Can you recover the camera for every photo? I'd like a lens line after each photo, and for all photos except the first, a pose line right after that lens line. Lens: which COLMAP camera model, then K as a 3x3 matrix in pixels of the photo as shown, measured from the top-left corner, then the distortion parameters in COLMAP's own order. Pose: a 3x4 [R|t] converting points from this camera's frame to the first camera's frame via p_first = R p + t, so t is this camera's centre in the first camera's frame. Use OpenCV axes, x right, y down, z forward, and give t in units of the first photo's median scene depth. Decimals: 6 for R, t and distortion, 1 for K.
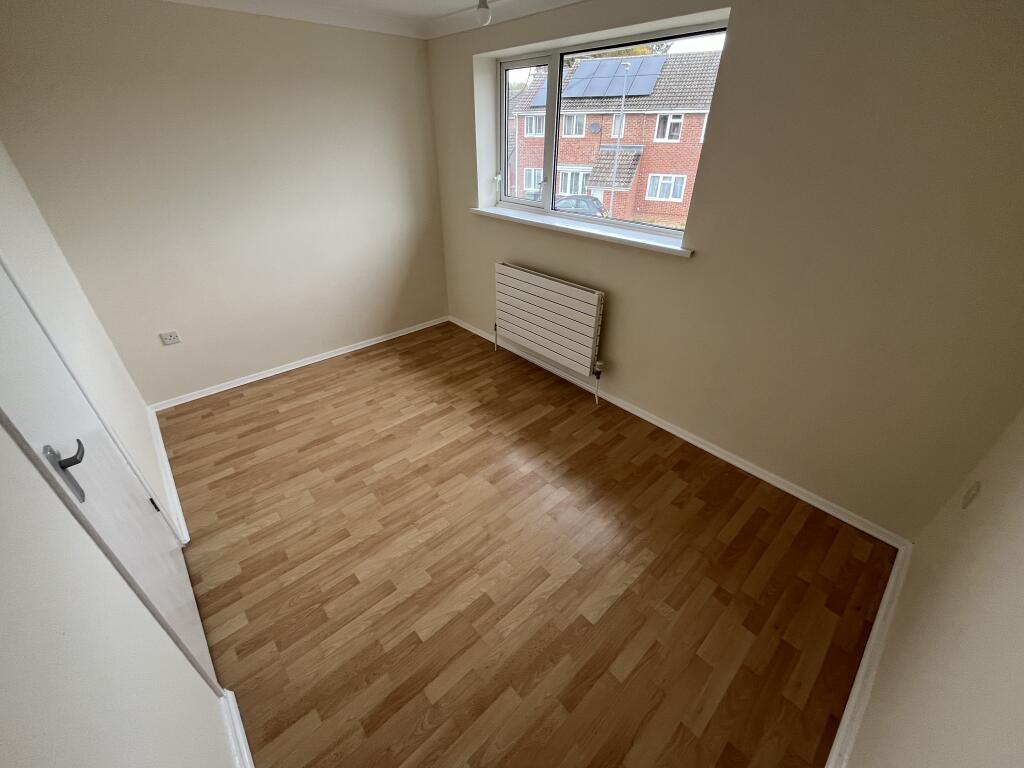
lens RADIAL K [[412.3, 0, 512.8], [0, 412.3, 382.5], [0, 0, 1]] dist [-0.001315, 0.000001]
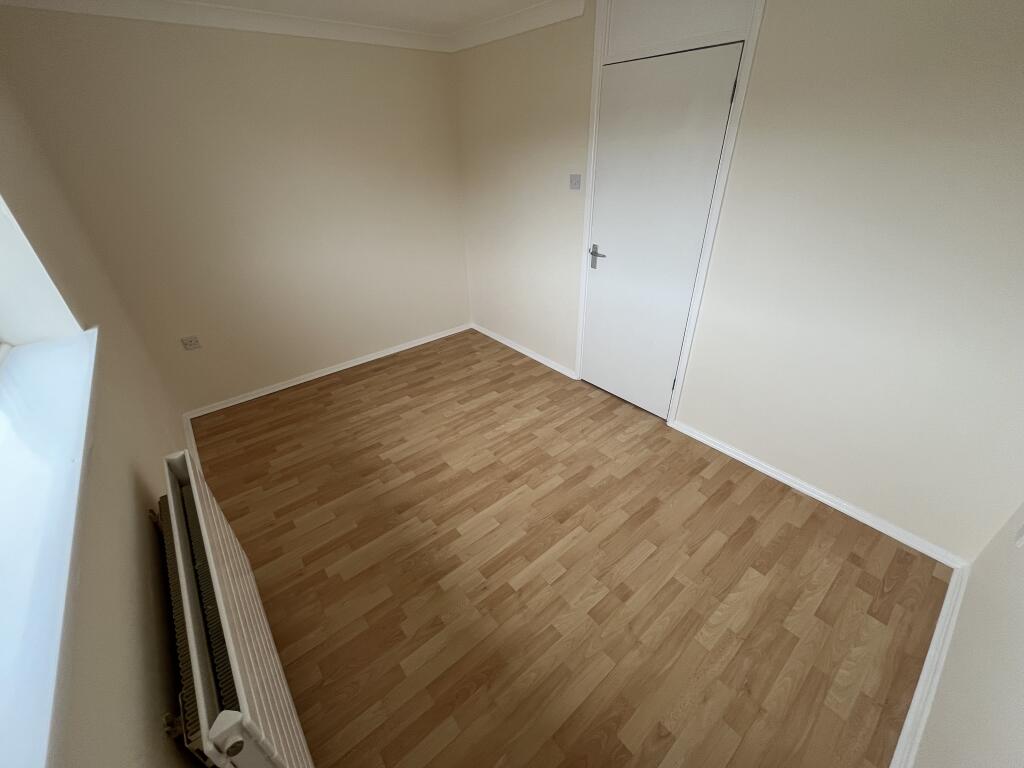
lens RADIAL K [[417.9, 0, 520.1], [0, 417.9, 383.9], [0, 0, 1]] dist [0.001434, 0.000188]
pose [[-0.999330, 0.007861, 0.035748, -0.261729], [0.035251, 0.469555, 0.882199, -0.742706], [-0.009851, 0.882868, -0.469517, 1.207282]]
